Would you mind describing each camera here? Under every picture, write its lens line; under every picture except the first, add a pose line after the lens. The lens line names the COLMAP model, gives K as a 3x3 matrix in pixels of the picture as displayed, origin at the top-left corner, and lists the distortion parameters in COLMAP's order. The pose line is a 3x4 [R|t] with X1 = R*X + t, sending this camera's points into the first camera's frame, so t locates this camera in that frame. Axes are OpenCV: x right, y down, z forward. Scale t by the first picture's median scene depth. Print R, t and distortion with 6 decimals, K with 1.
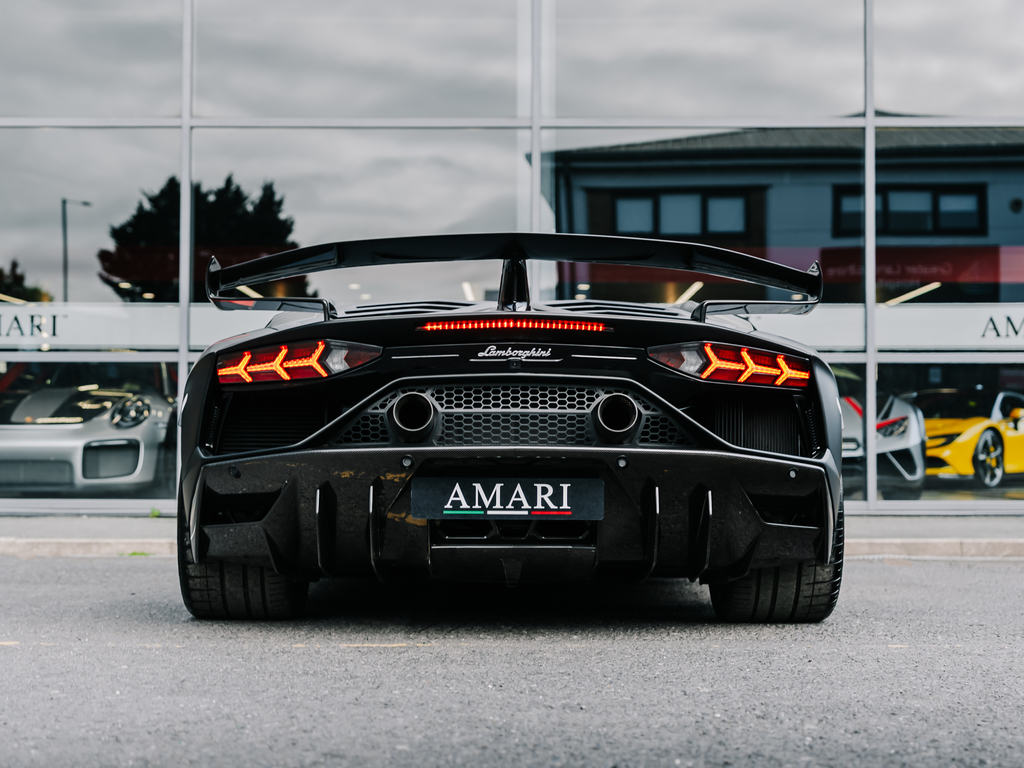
lens RADIAL K [[1811.9, 0, 512.0], [0, 1811.9, 384.0], [0, 0, 1]] dist [-0.002234, 0.009718]
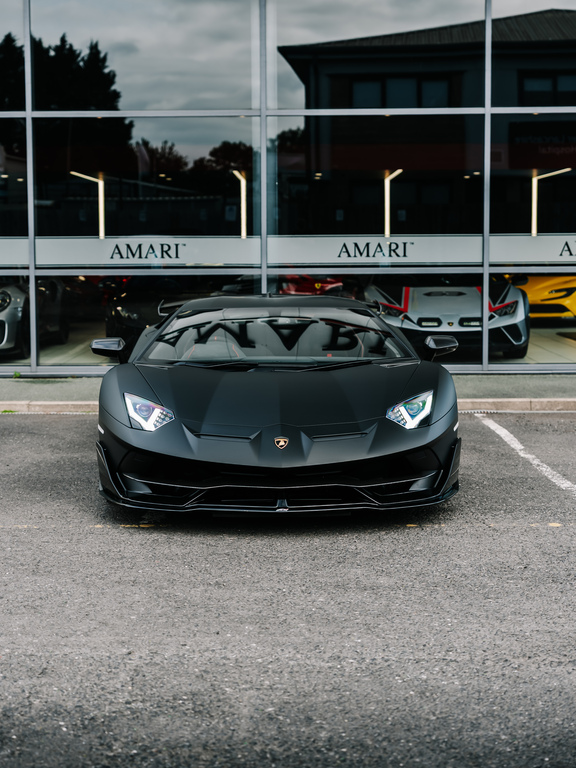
lens RADIAL K [[1415.5, 0, 288.0], [0, 1415.5, 384.0], [0, 0, 1]] dist [-0.028350, -0.099781]
pose [[0.999982, -0.005505, -0.002541, 0.057128], [0.005802, 0.990483, 0.137510, -0.136788], [0.001759, -0.137522, 0.990497, -0.299999]]
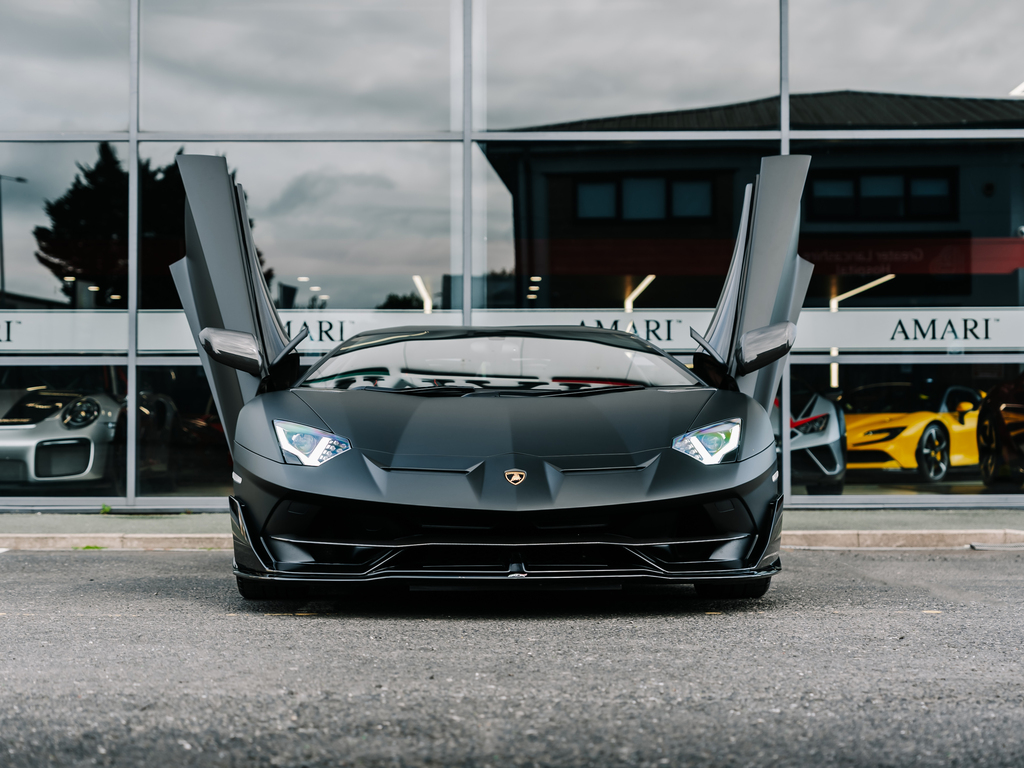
lens RADIAL K [[1961.1, 0, 512.0], [0, 1961.1, 384.0], [0, 0, 1]] dist [-0.013009, -0.074204]
pose [[0.999895, -0.002918, 0.014203, 0.036672], [0.002811, 0.999968, 0.007529, -0.015335], [-0.014224, -0.007488, 0.999871, -0.226222]]
